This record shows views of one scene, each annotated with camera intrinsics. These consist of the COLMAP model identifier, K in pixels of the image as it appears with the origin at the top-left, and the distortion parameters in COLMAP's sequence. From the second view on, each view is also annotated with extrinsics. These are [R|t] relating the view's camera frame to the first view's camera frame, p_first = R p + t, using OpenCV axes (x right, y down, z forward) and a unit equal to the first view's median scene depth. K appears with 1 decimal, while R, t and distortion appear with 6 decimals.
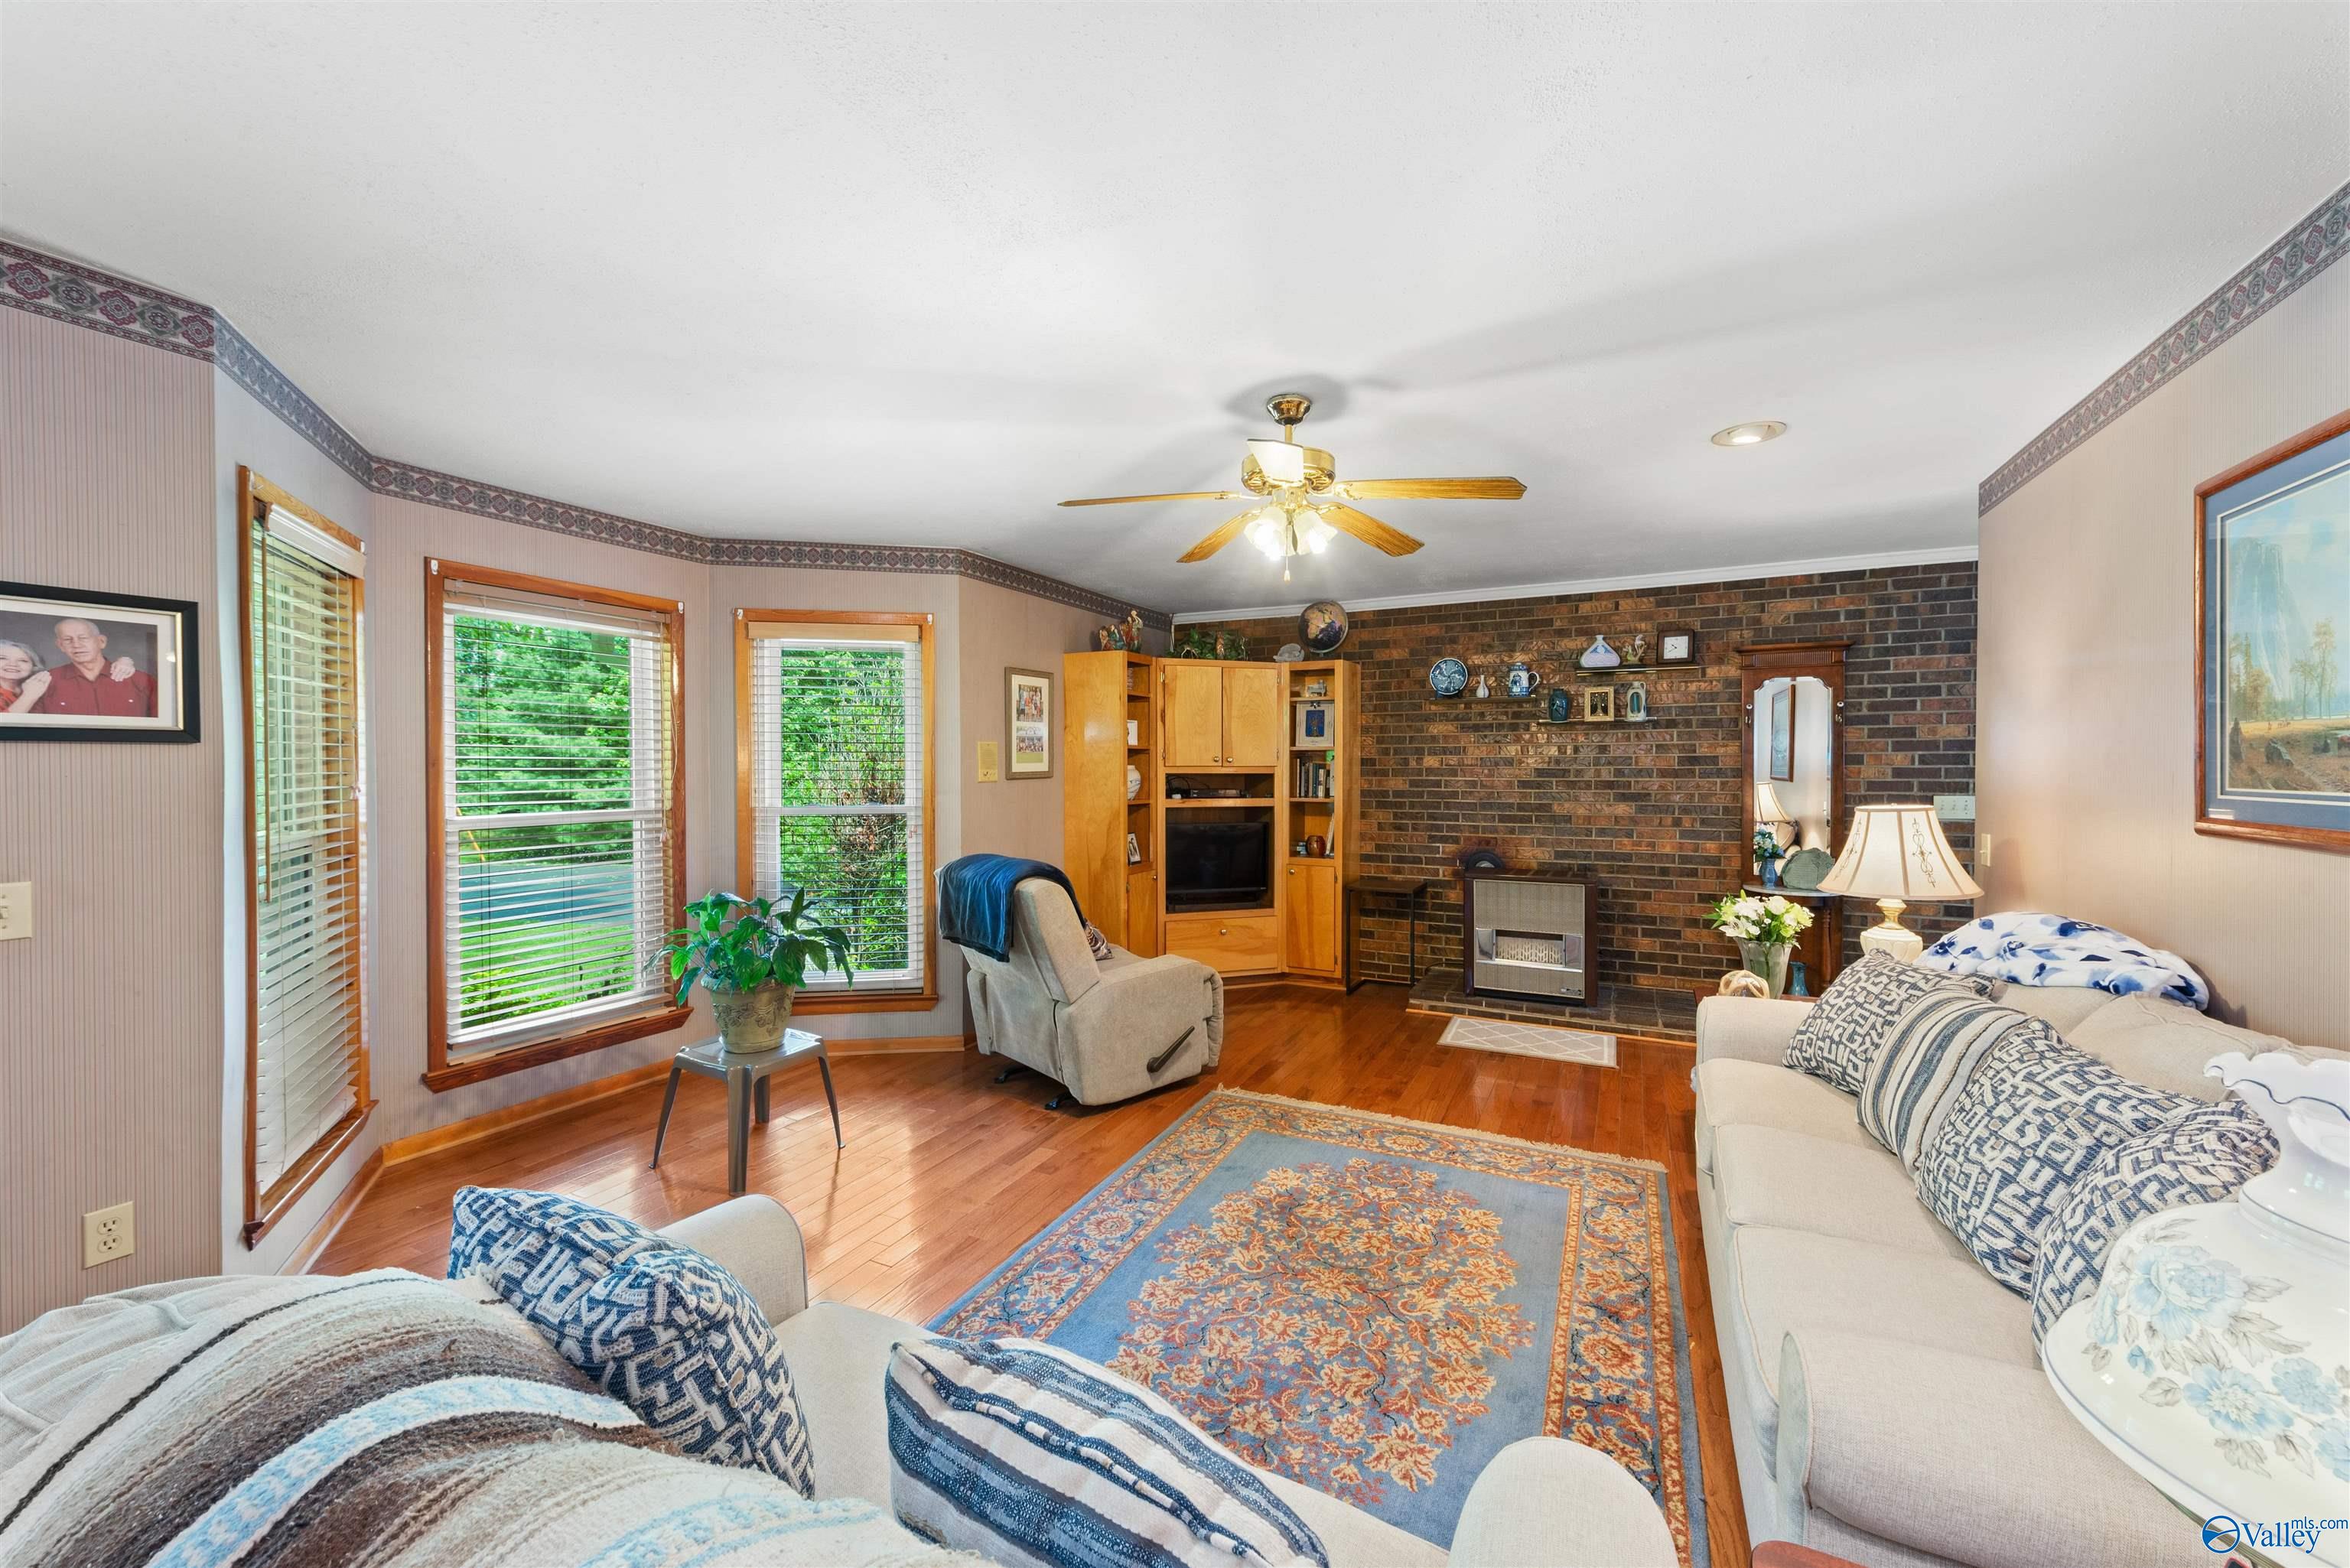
lens RADIAL K [[921.2, 0, 1186.0], [0, 921.2, 774.3], [0, 0, 1]] dist [0.002909, -0.000320]
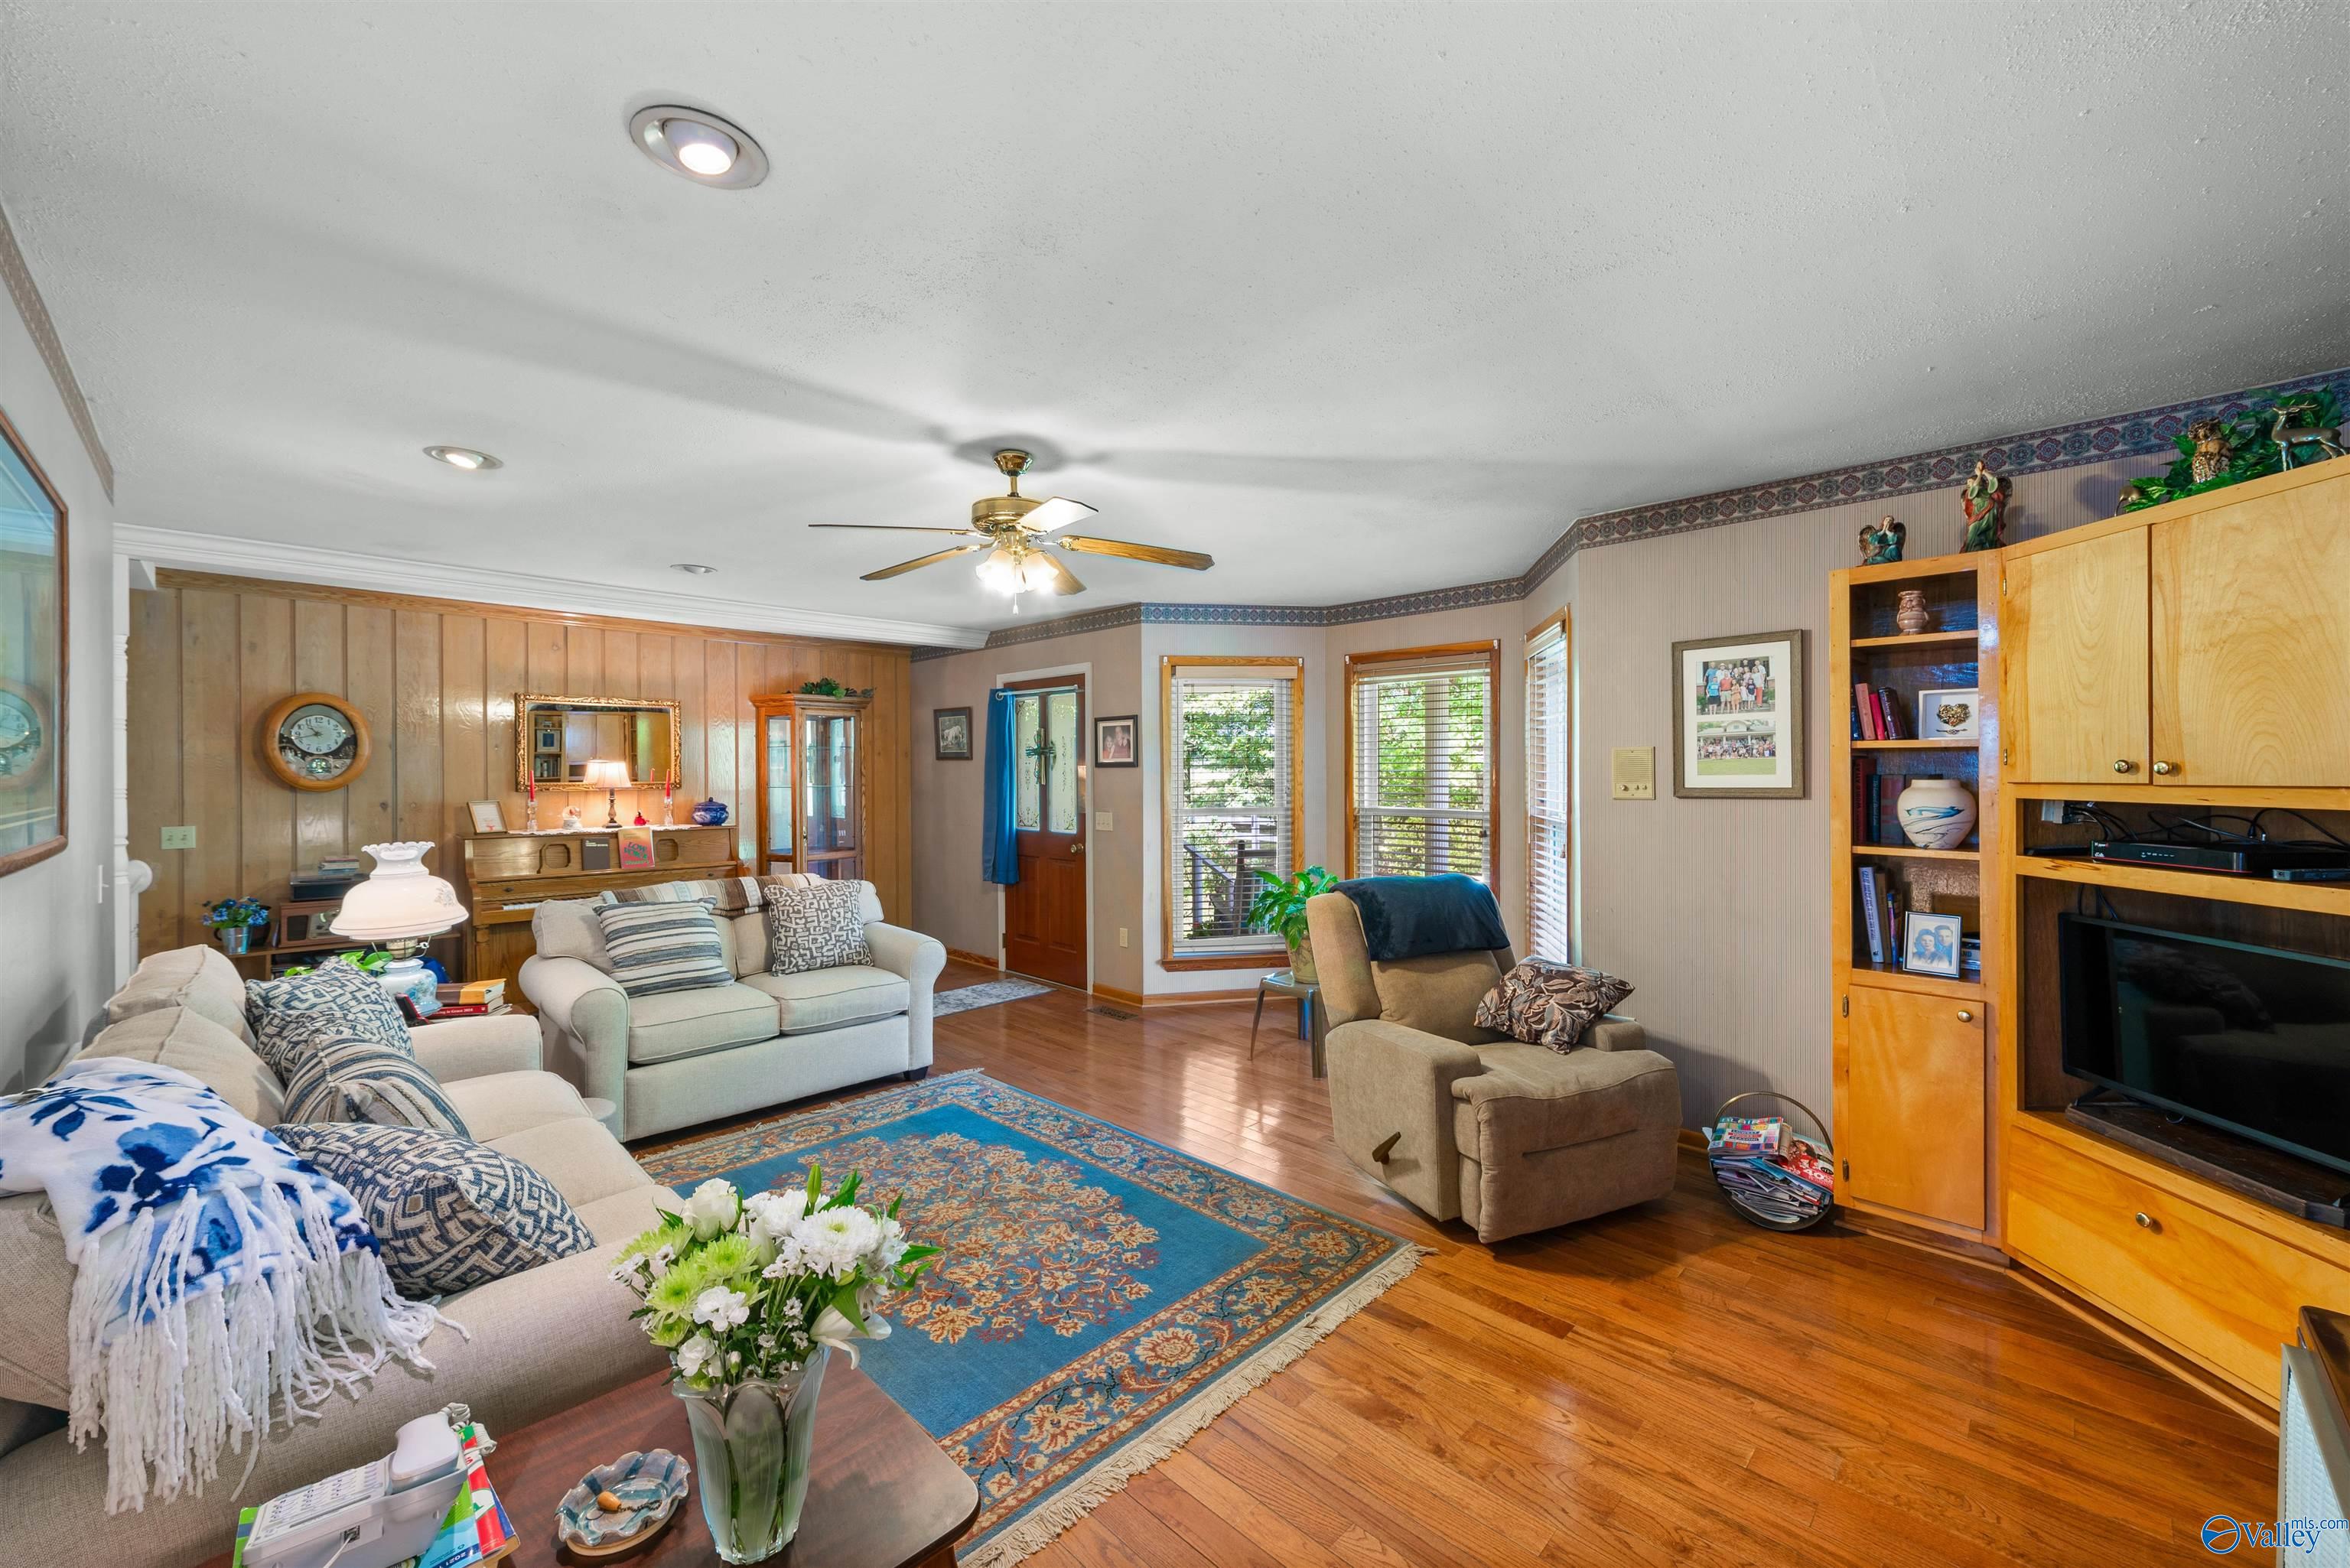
lens RADIAL K [[921.2, 0, 1178.1], [0, 921.2, 775.2], [0, 0, 1]] dist [0.002909, -0.000320]
pose [[-0.324585, 0.004321, -0.945847, 0.912010], [-0.009413, 0.999925, 0.007799, -0.020409], [0.945810, 0.011435, -0.324520, 1.280515]]
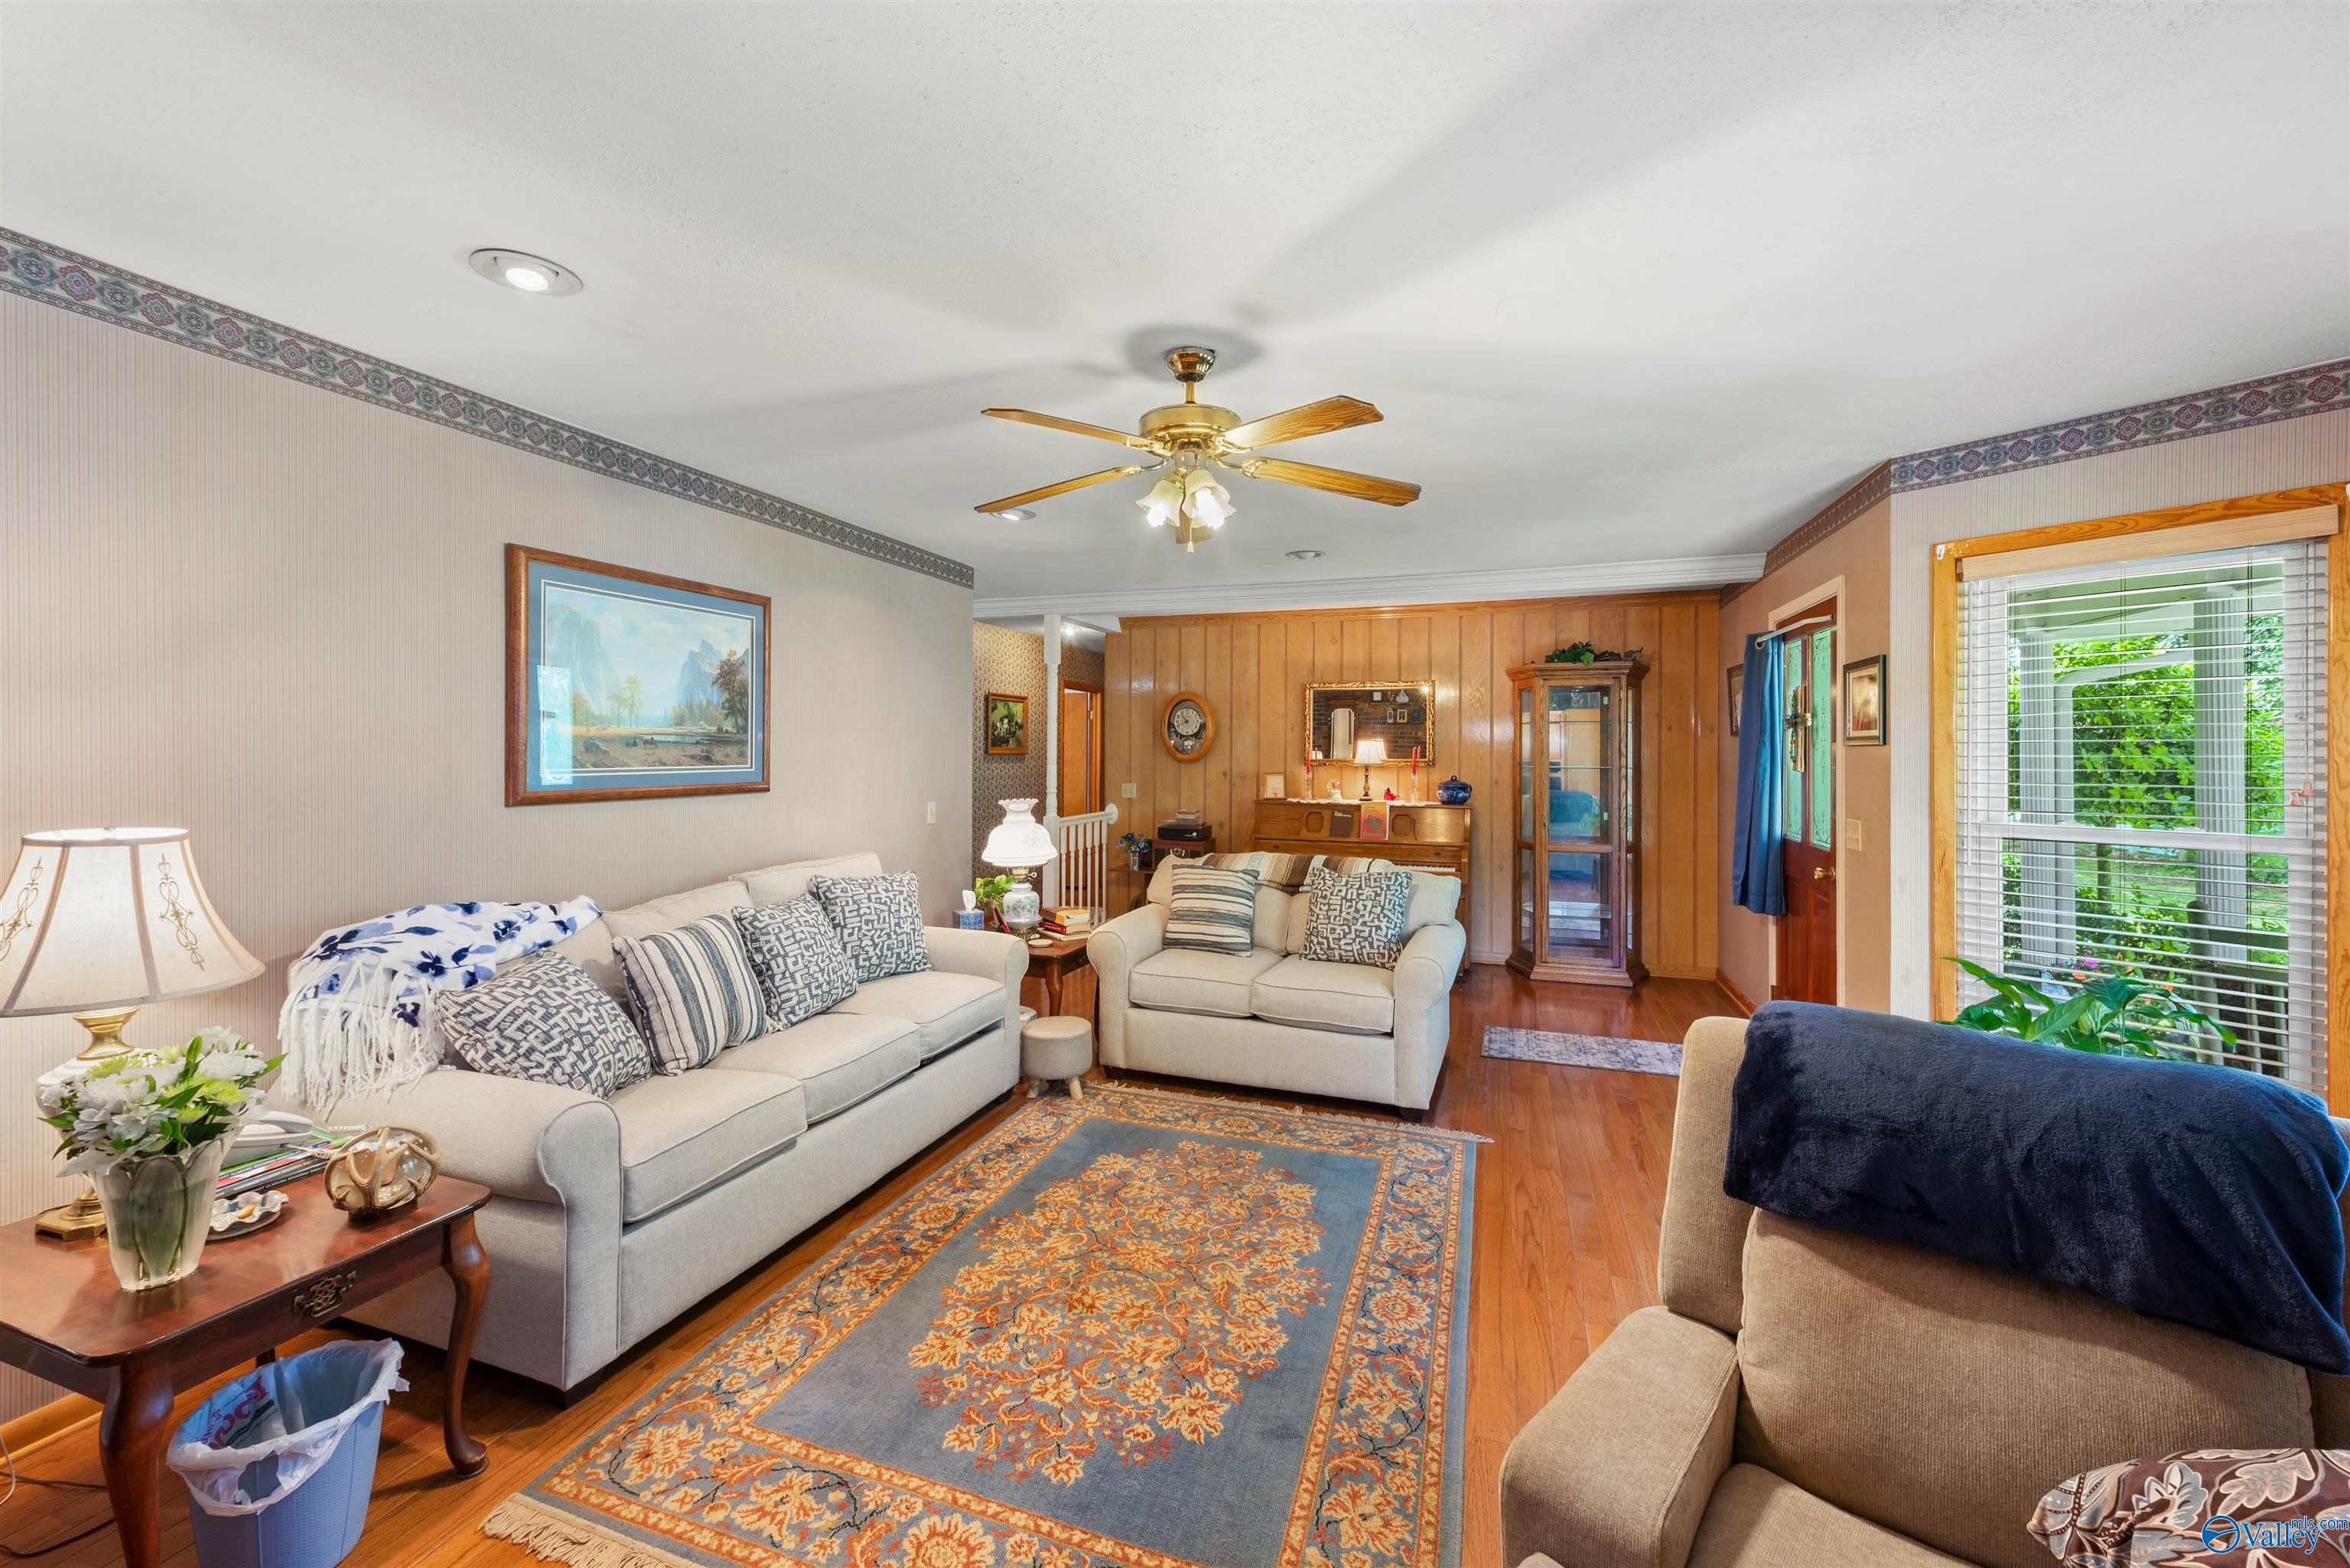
lens RADIAL K [[921.2, 0, 1168.3], [0, 921.2, 751.4], [0, 0, 1]] dist [0.002909, -0.000320]
pose [[-0.994044, -0.004025, -0.108902, 0.188336], [-0.005622, 0.999881, 0.014356, -0.024701], [0.108832, 0.014882, -0.993949, 1.559551]]
